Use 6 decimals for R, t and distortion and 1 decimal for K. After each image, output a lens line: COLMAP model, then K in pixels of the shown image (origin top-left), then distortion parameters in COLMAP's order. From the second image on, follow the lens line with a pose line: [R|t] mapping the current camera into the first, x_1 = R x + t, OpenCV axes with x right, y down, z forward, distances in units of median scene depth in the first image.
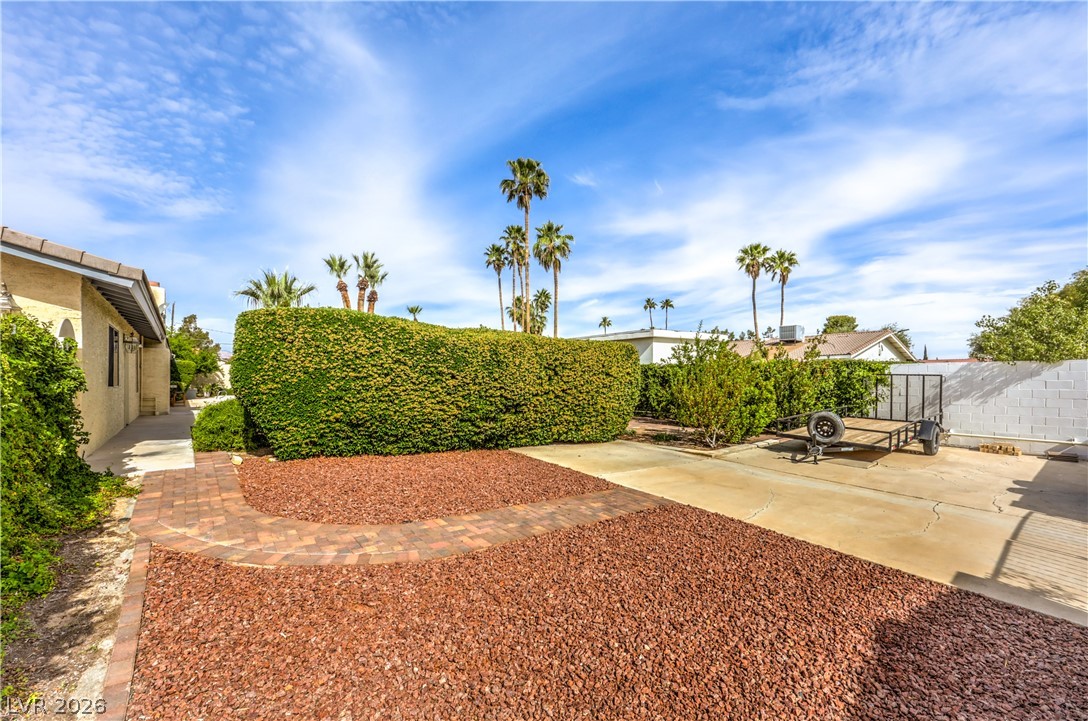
lens RADIAL K [[461.9, 0, 570.7], [0, 461.9, 382.8], [0, 0, 1]] dist [0.000660, 0.001245]
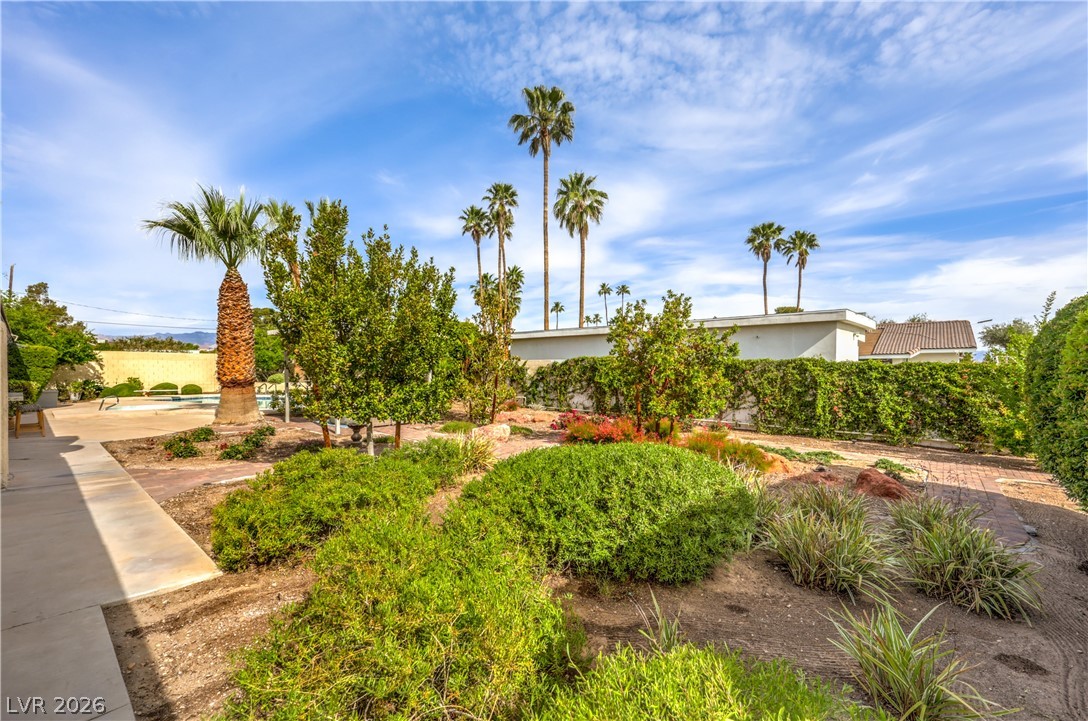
lens RADIAL K [[461.9, 0, 557.9], [0, 461.9, 374.9], [0, 0, 1]] dist [0.000660, 0.001245]
pose [[0.987790, 0.002384, 0.155770, -0.192739], [-0.004001, 0.999941, 0.010072, -0.013798], [-0.155737, -0.010573, 0.987742, 0.222484]]
